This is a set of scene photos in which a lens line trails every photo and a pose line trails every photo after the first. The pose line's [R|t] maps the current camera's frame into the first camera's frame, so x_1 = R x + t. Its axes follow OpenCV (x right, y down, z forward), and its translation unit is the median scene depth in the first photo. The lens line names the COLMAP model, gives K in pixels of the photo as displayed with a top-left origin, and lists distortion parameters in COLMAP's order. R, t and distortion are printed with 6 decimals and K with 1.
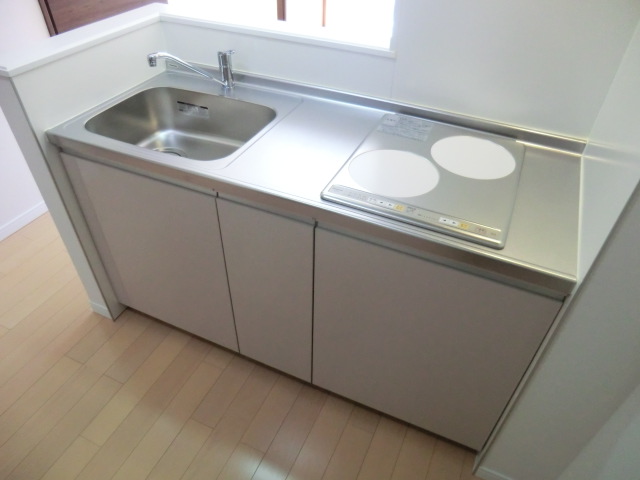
lens RADIAL K [[457.6, 0, 320.5], [0, 457.6, 250.8], [0, 0, 1]] dist [-0.051359, 0.035740]
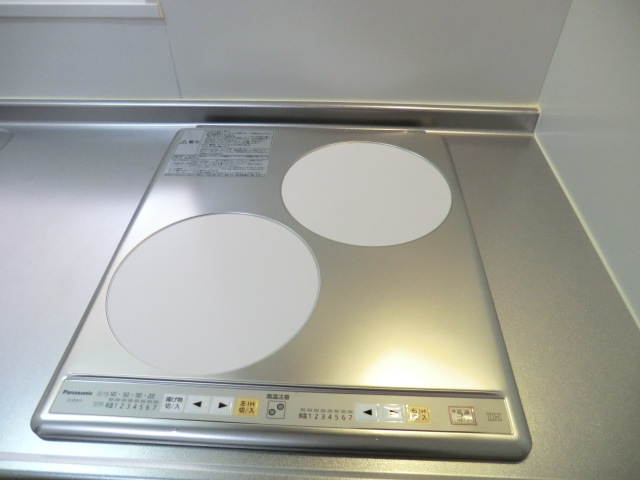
lens RADIAL K [[457.6, 0, 320.5], [0, 457.6, 250.8], [0, 0, 1]] dist [-0.051359, 0.035740]
pose [[0.927475, -0.282934, 0.244416, 0.138076], [0.264516, 0.958553, 0.105867, -0.195449], [-0.264239, -0.033537, 0.963874, 0.493301]]
